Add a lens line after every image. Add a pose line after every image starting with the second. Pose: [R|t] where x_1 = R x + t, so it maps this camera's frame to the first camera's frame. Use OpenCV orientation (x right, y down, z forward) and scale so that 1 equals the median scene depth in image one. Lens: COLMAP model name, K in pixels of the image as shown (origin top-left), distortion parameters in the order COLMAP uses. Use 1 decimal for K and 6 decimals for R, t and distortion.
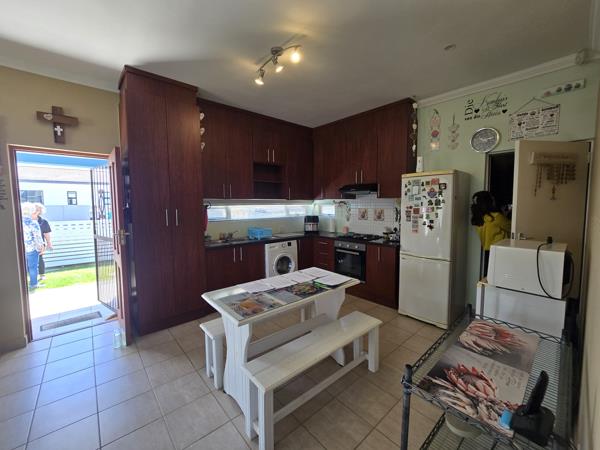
lens RADIAL K [[247.4, 0, 301.9], [0, 247.4, 218.8], [0, 0, 1]] dist [-0.002033, -0.000202]
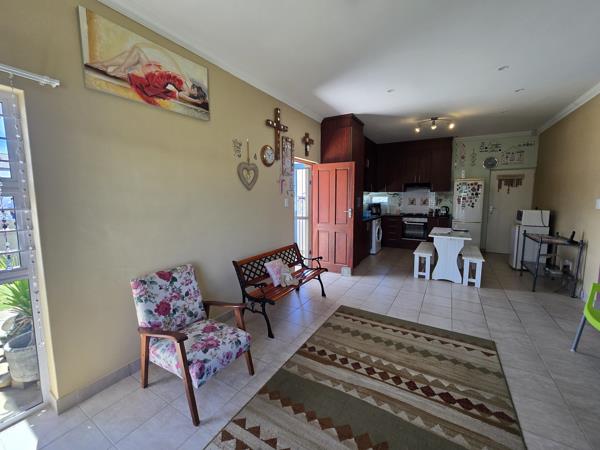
lens RADIAL K [[247.4, 0, 301.9], [0, 247.4, 218.8], [0, 0, 1]] dist [-0.002033, -0.000202]
pose [[0.952919, -0.024737, 0.302213, -1.663425], [0.015967, 0.999378, 0.031456, 0.057157], [-0.302803, -0.025149, 0.952721, -0.577830]]
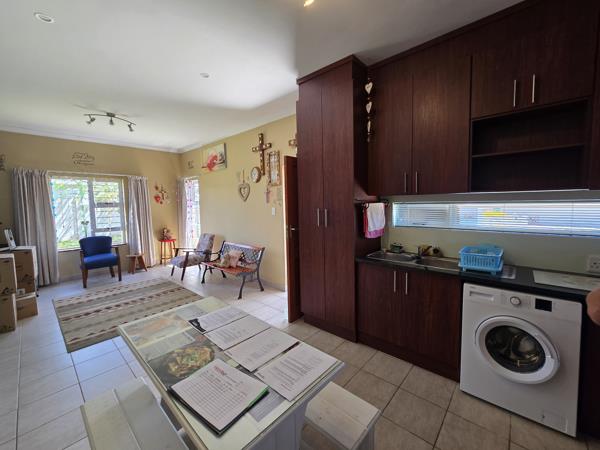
lens RADIAL K [[247.4, 0, 301.9], [0, 247.4, 218.8], [0, 0, 1]] dist [-0.002033, -0.000202]
pose [[0.114583, 0.072455, -0.990768, 0.473175], [-0.045121, 0.996687, 0.067670, -0.071855], [0.992389, 0.036950, 0.117472, 0.963236]]
